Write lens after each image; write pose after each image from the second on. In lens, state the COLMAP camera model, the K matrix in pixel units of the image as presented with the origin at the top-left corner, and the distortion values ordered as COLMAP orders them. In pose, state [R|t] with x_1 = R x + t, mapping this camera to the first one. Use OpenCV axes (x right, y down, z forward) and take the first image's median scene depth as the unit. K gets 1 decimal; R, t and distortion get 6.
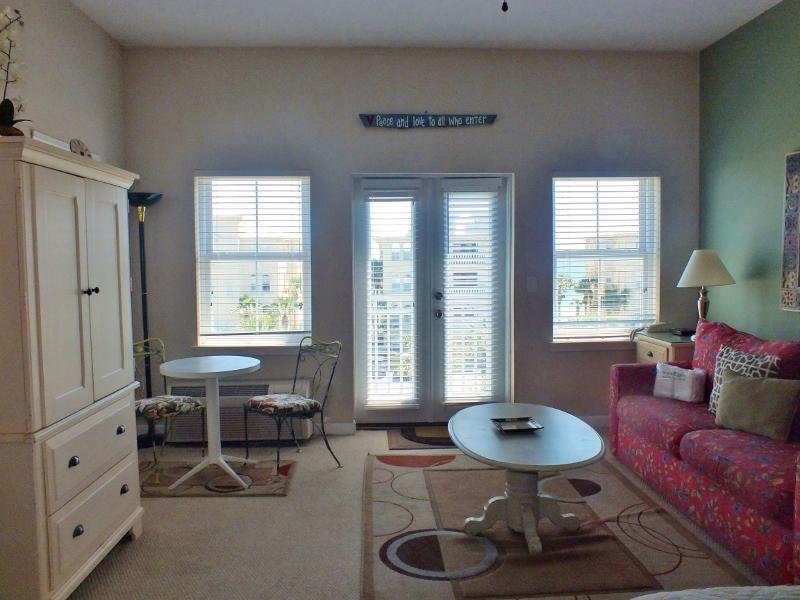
lens RADIAL K [[629.0, 0, 400.0], [0, 629.0, 300.0], [0, 0, 1]] dist [-0.116274, 0.102659]
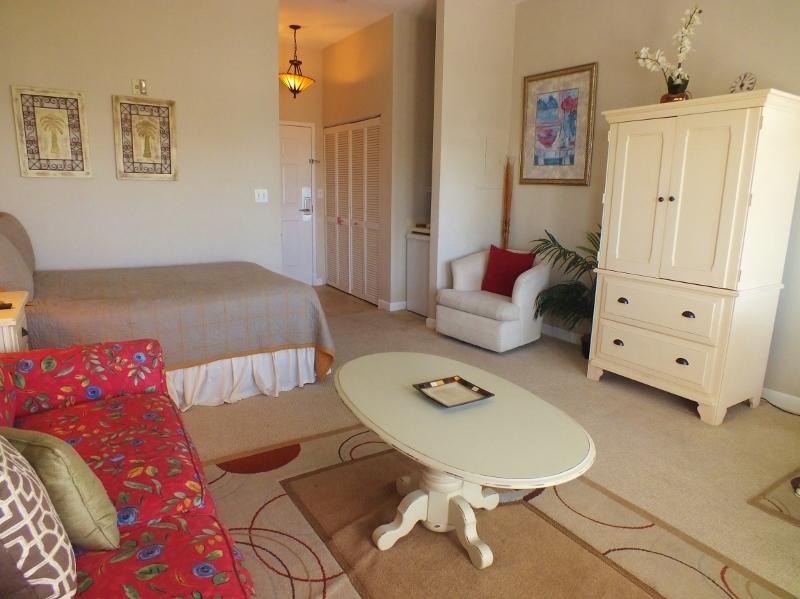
lens RADIAL K [[524.0, 0, 400.0], [0, 524.0, 299.5], [0, 0, 1]] dist [-0.000163, -0.000438]
pose [[-0.873485, 0.082526, -0.479805, 0.489538], [-0.049060, 0.965591, 0.255395, -0.064289], [0.484373, 0.246623, -0.839381, 1.333069]]
